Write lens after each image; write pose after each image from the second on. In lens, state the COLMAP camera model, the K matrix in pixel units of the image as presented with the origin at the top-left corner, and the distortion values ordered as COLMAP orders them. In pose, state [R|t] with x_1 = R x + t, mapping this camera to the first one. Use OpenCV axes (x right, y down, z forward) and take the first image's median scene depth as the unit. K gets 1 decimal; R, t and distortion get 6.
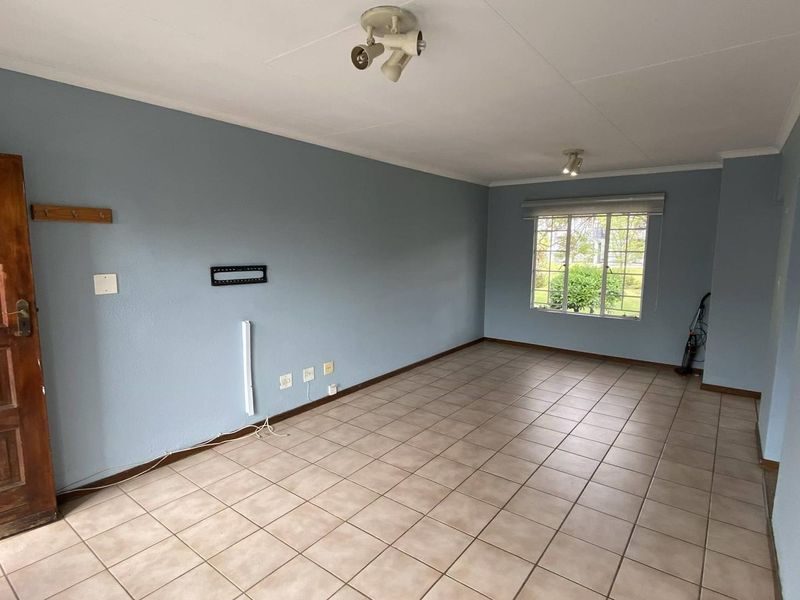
lens RADIAL K [[429.9, 0, 400.0], [0, 429.9, 300.0], [0, 0, 1]] dist [0.026073, -0.028140]
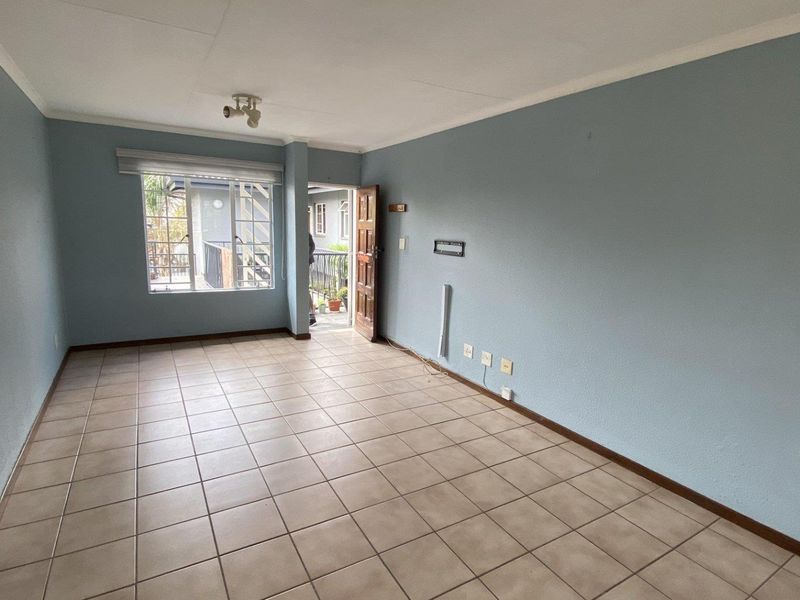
lens RADIAL K [[429.9, 0, 400.0], [0, 429.9, 300.0], [0, 0, 1]] dist [0.026073, -0.028140]
pose [[-0.386742, 0.137875, -0.911823, 0.774190], [-0.151907, 0.965729, 0.210456, -0.137524], [0.909590, 0.219905, -0.352544, 1.199462]]
